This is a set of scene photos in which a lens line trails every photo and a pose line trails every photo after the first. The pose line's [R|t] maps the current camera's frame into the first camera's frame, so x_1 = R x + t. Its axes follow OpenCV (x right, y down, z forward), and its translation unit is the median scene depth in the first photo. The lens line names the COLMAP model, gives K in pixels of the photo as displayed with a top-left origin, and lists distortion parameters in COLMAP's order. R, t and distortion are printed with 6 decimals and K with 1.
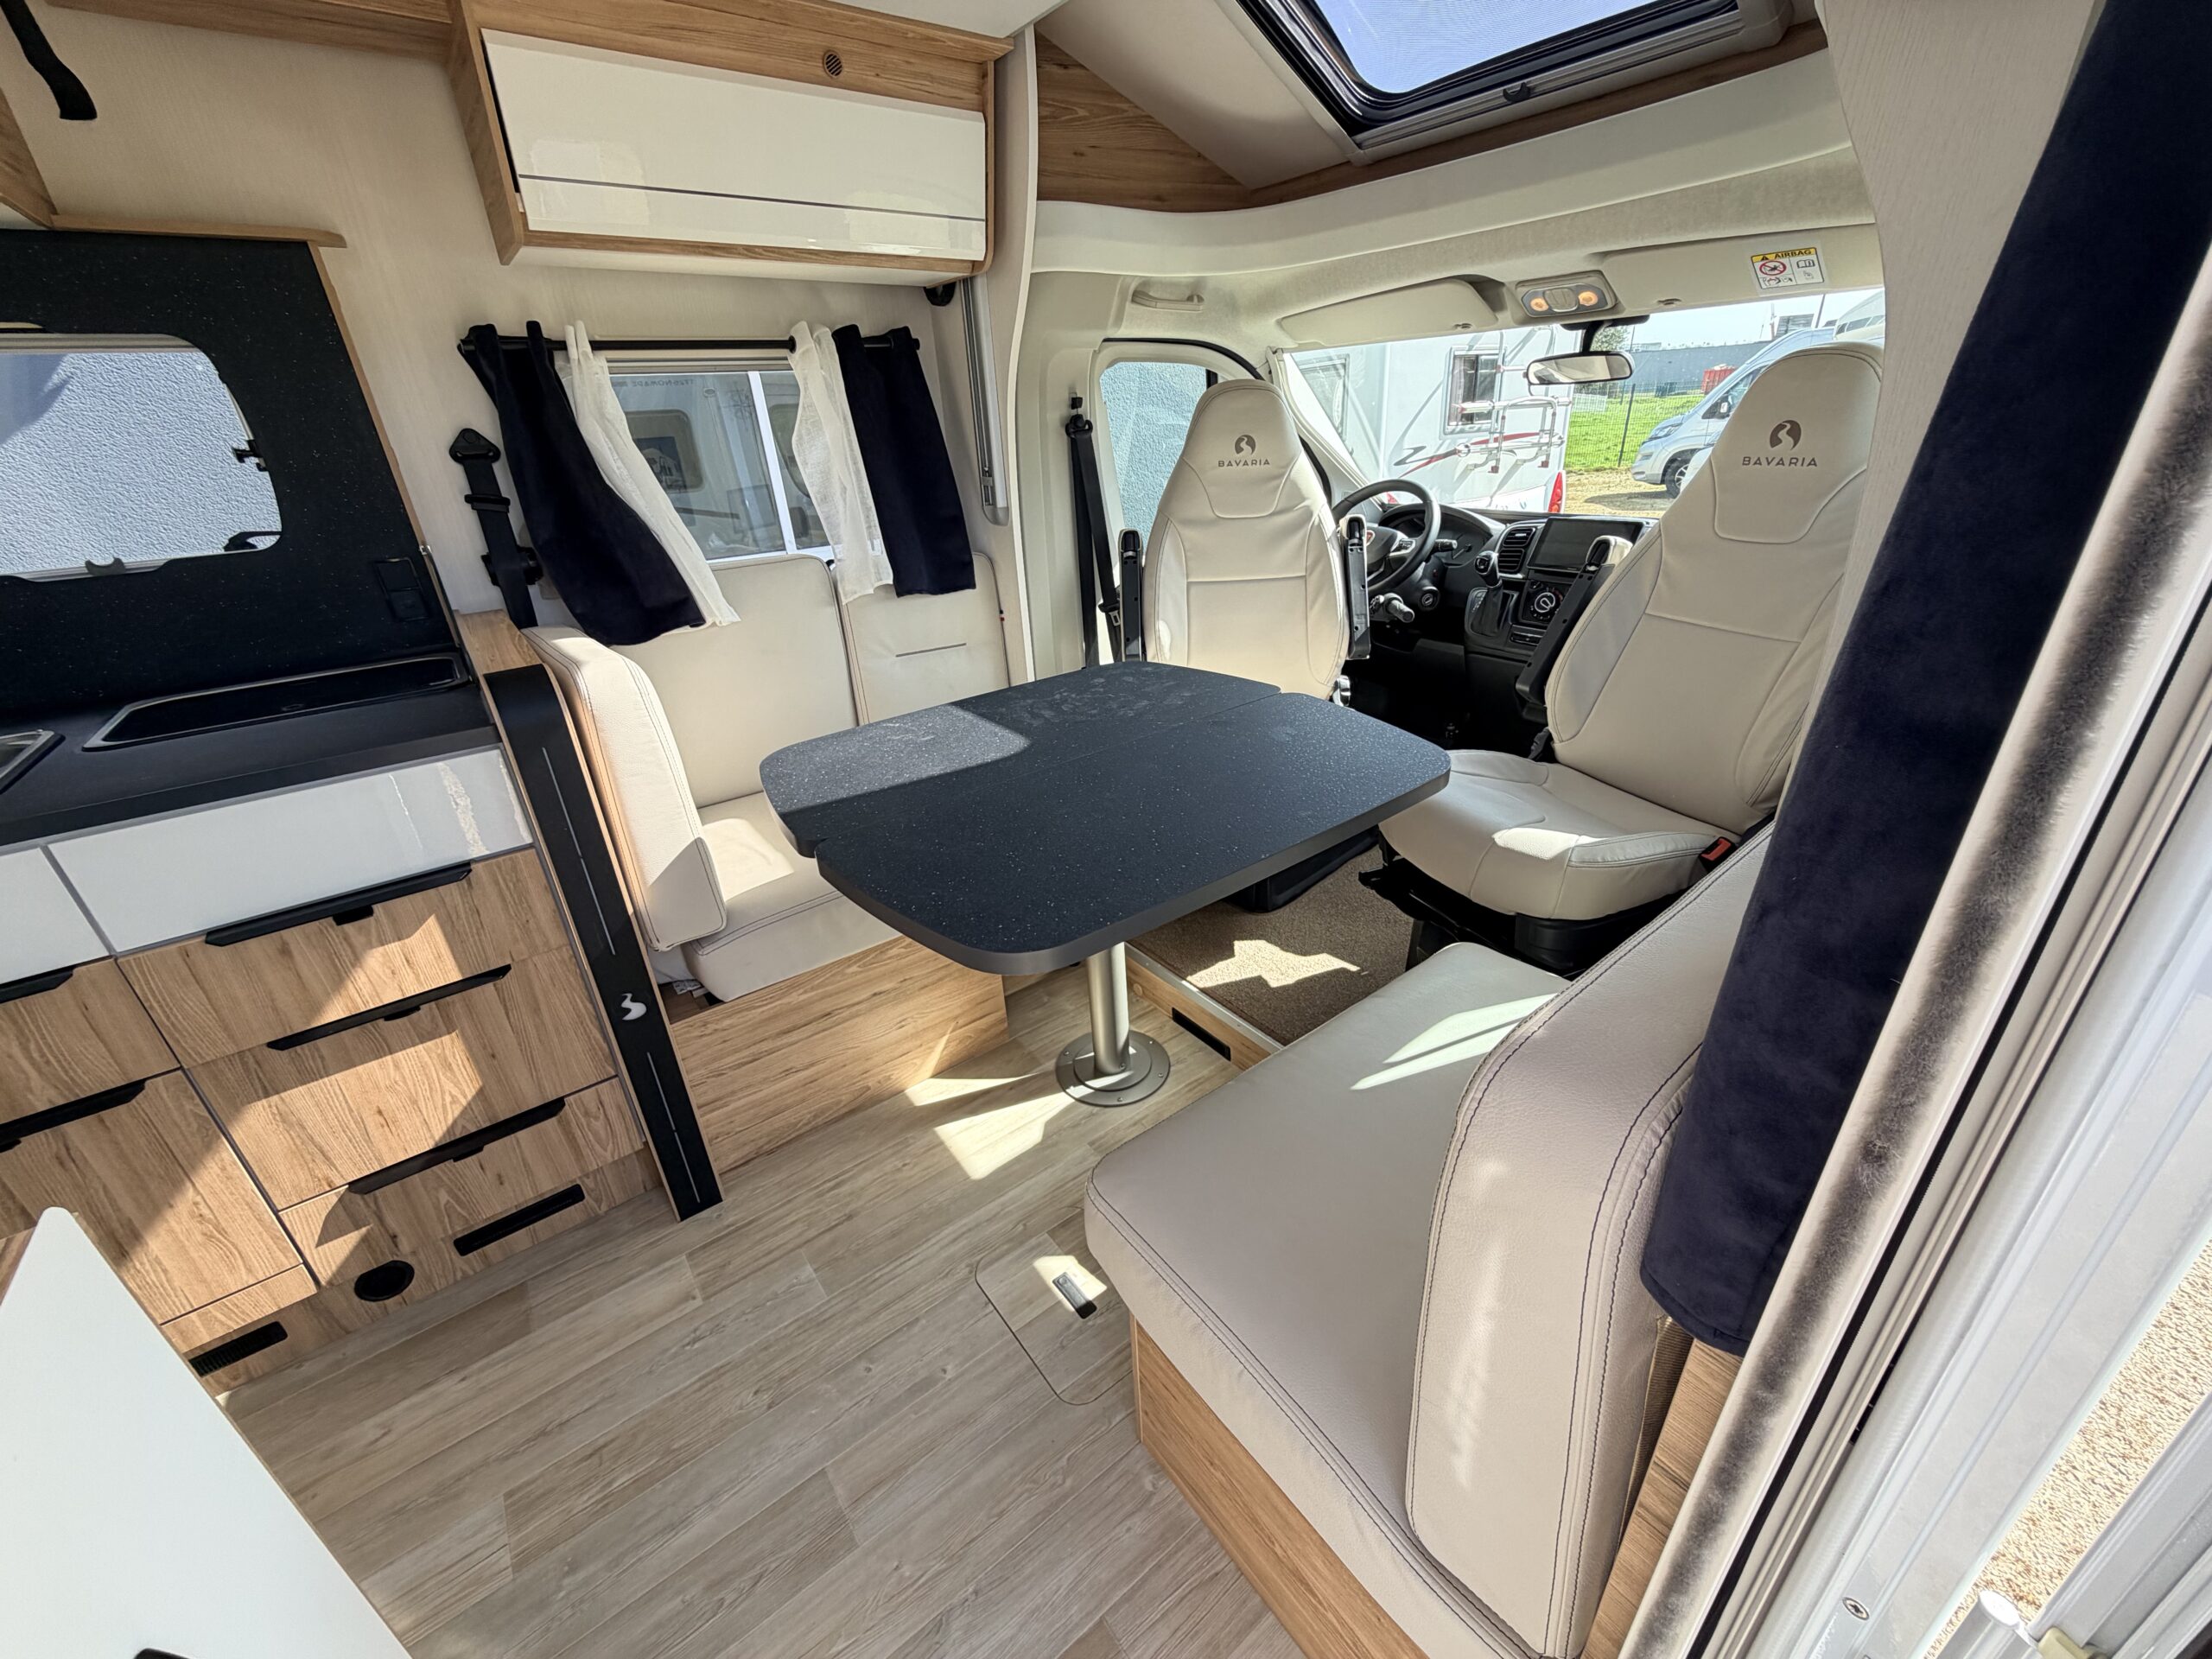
lens RADIAL K [[883.7, 0, 1111.4], [0, 883.7, 835.4], [0, 0, 1]] dist [0.001186, 0.000282]
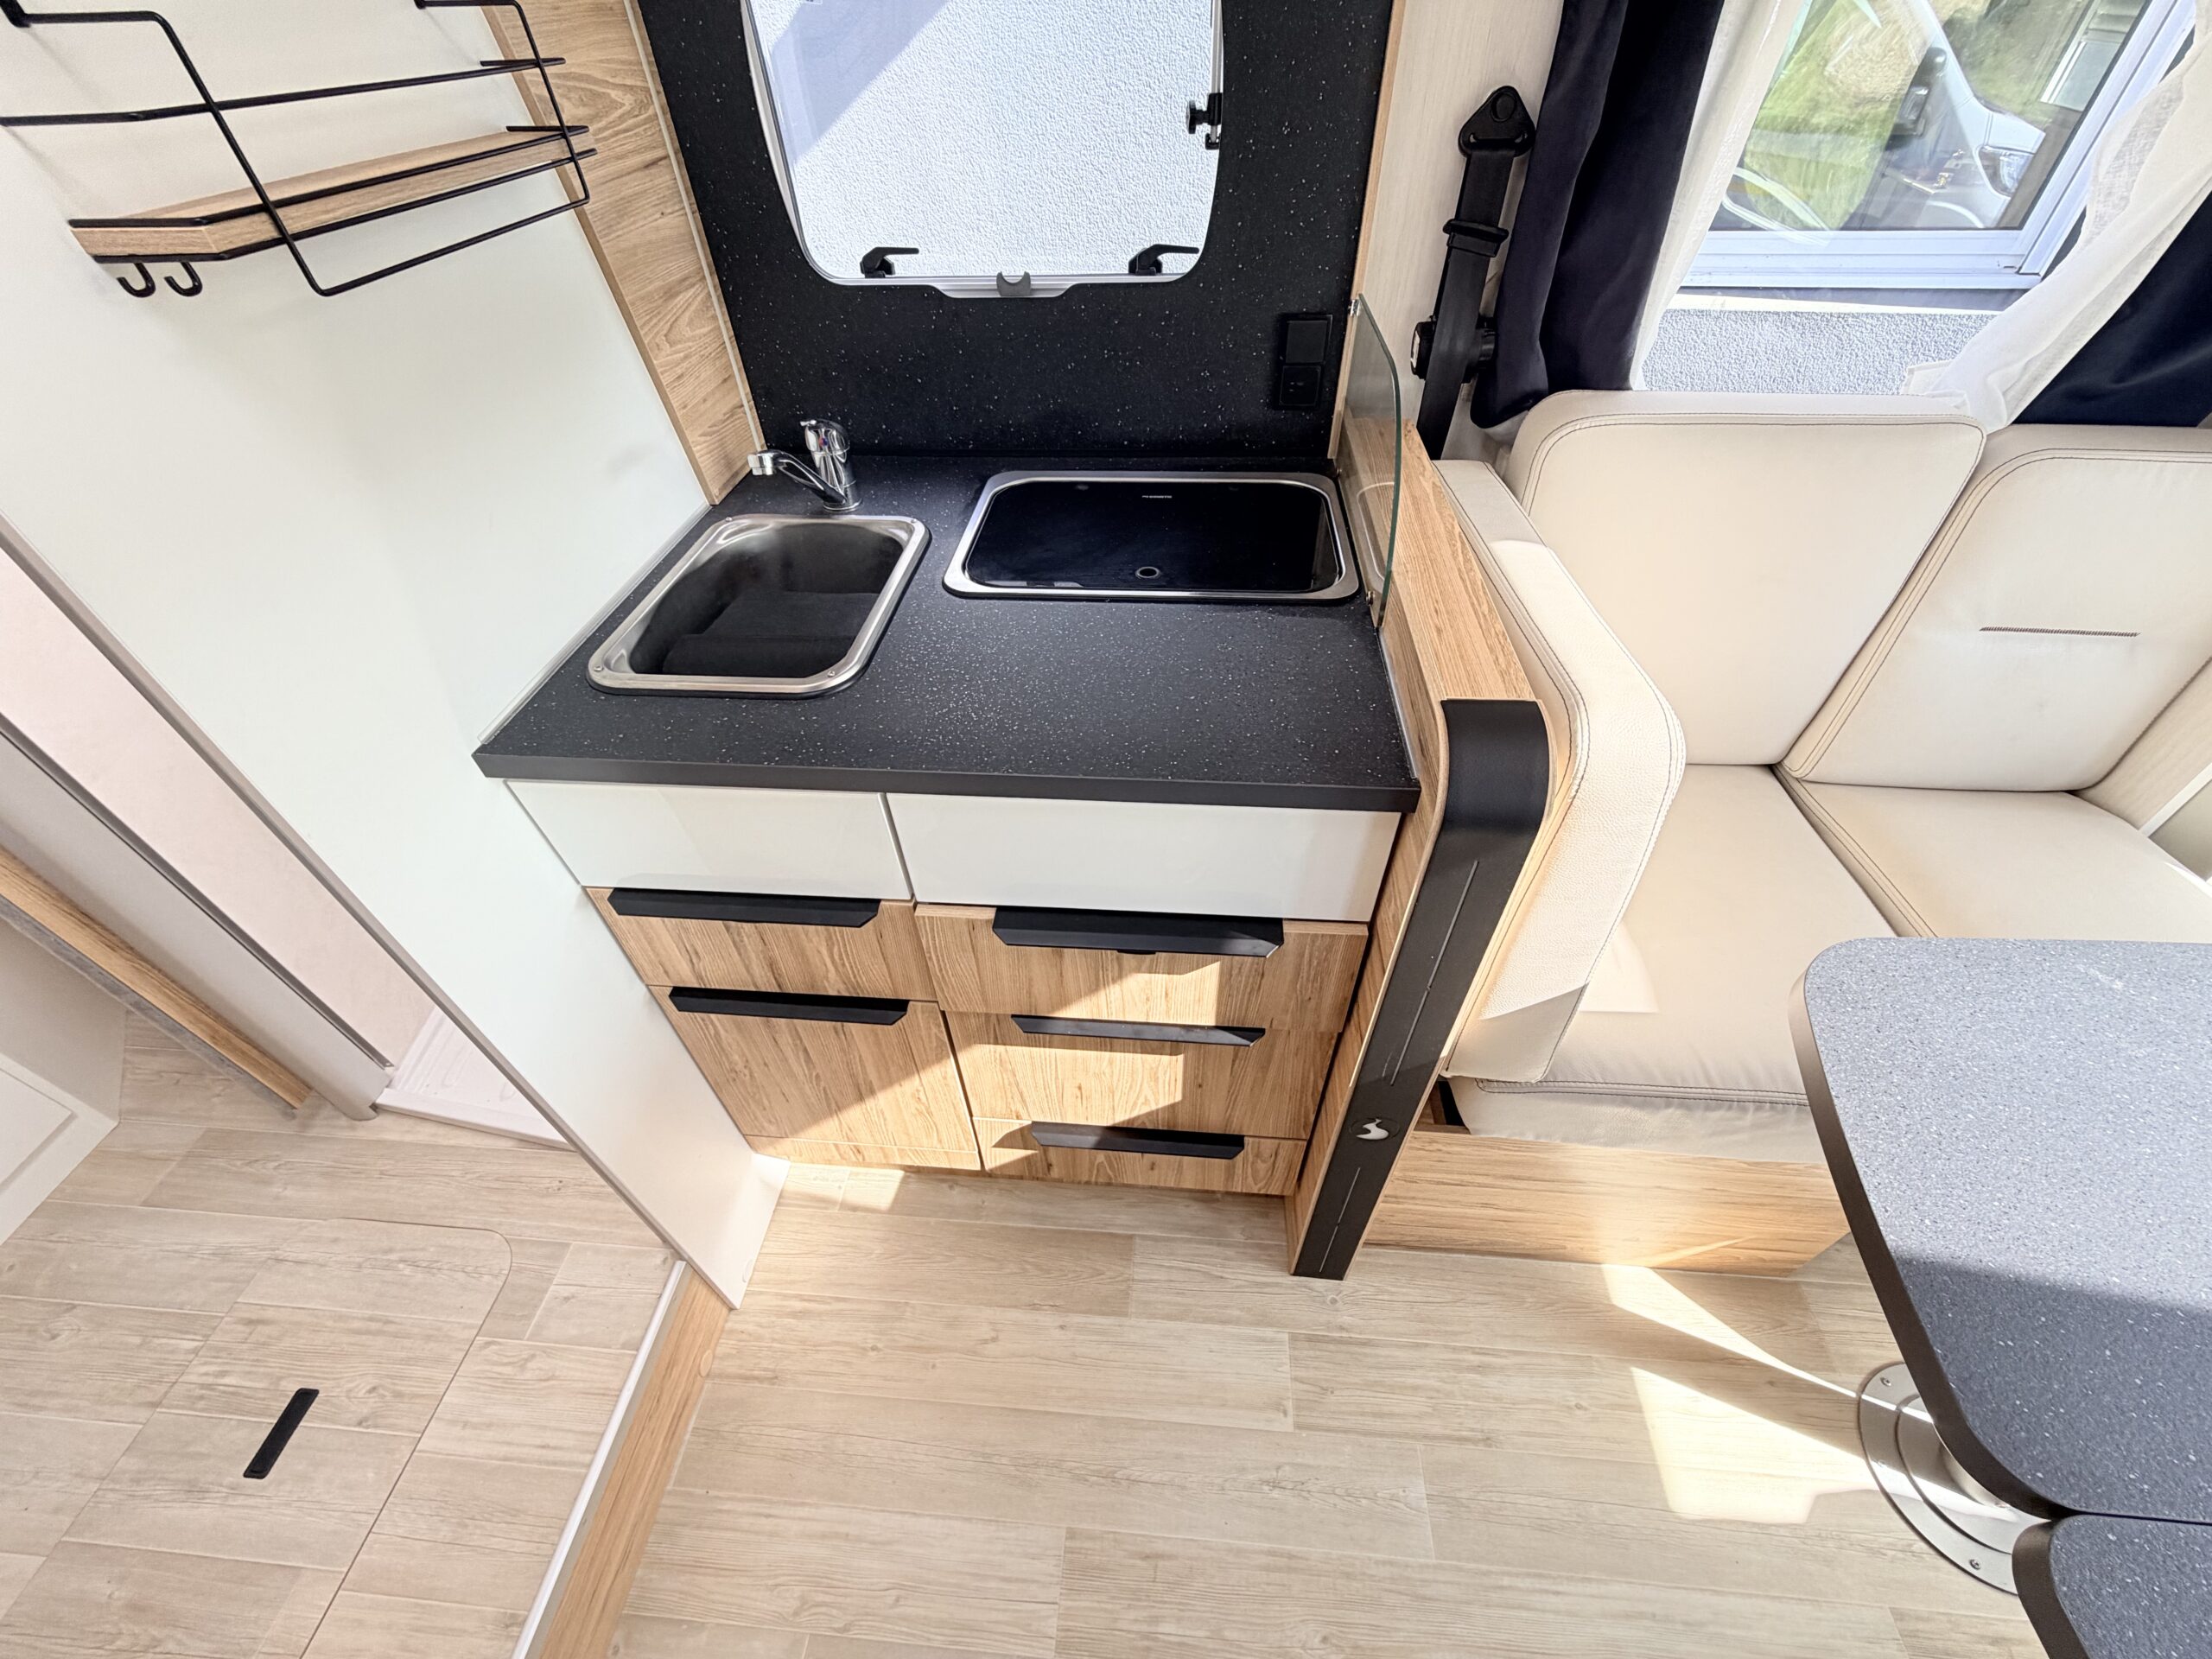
lens RADIAL K [[883.7, 0, 1111.5], [0, 883.7, 832.3], [0, 0, 1]] dist [0.001186, 0.000282]
pose [[0.746845, 0.485912, -0.453996, -0.457497], [-0.299233, 0.855241, 0.423111, -0.229221], [0.593871, -0.180148, 0.784133, 0.335783]]
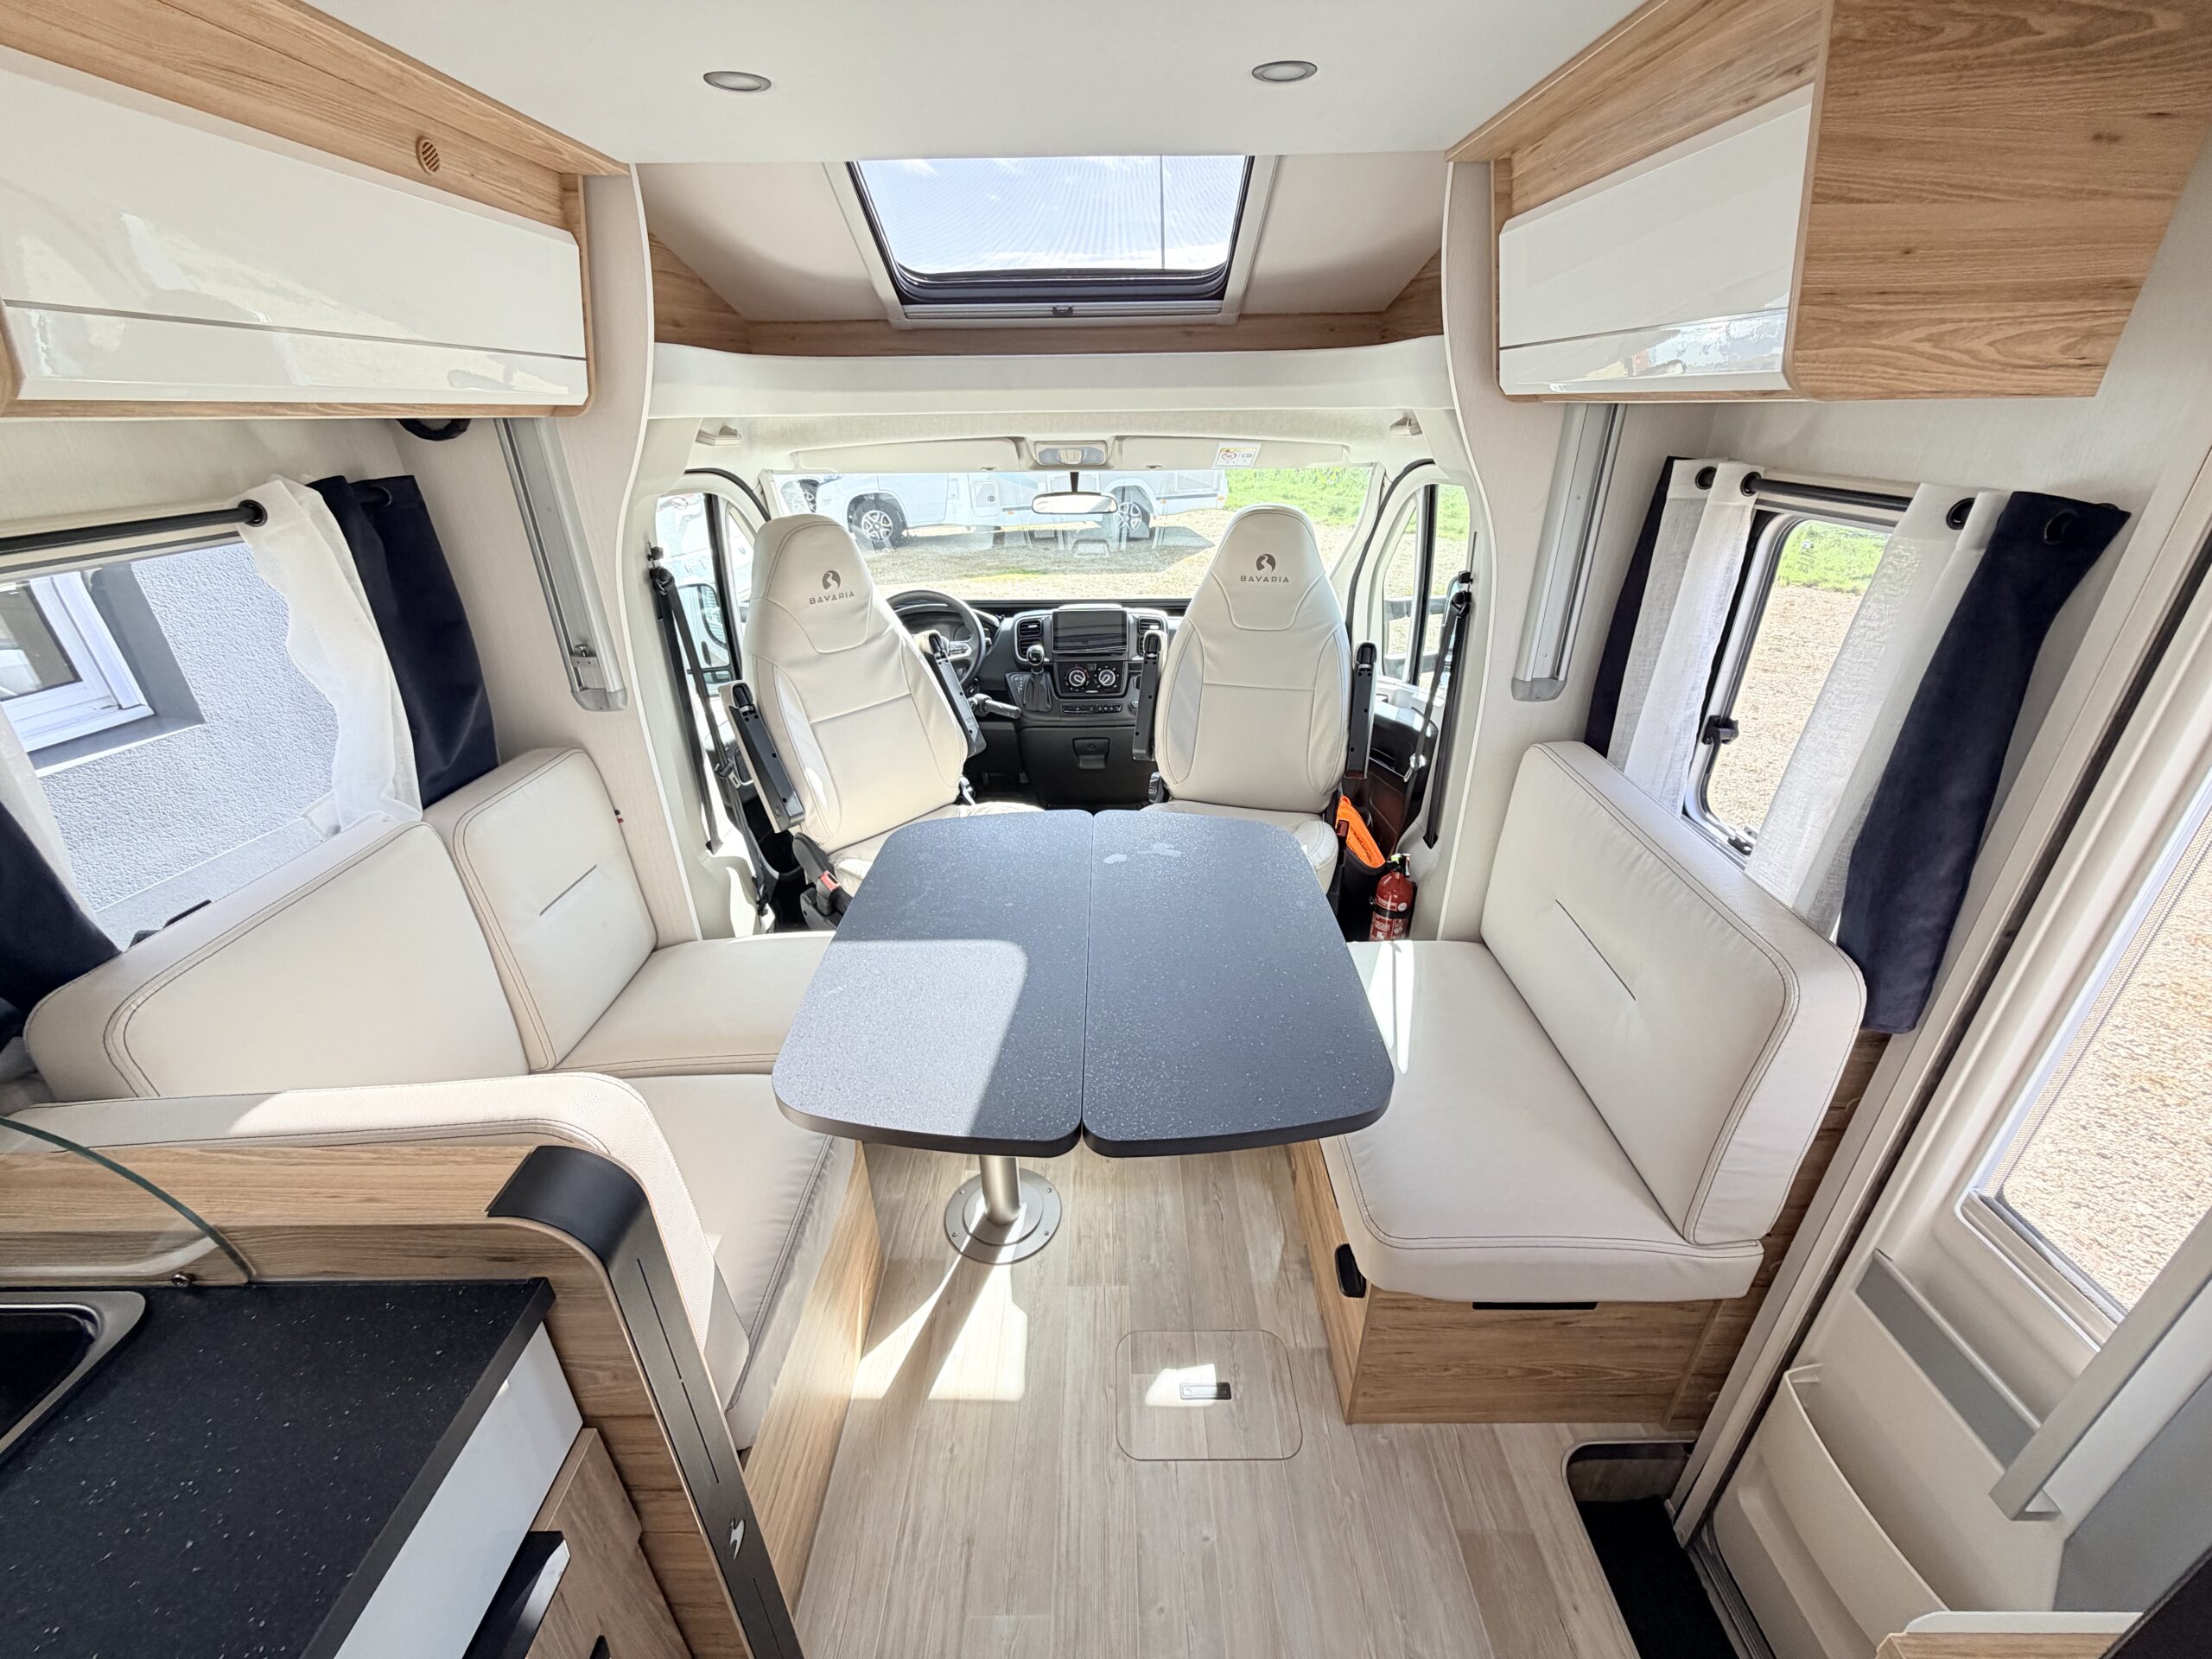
lens RADIAL K [[883.7, 0, 1109.0], [0, 883.7, 834.2], [0, 0, 1]] dist [0.001186, 0.000282]
pose [[0.601379, -0.314243, 0.734571, -0.649759], [0.326660, 0.935755, 0.132877, -0.285824], [-0.729134, 0.160045, 0.665394, 0.231550]]
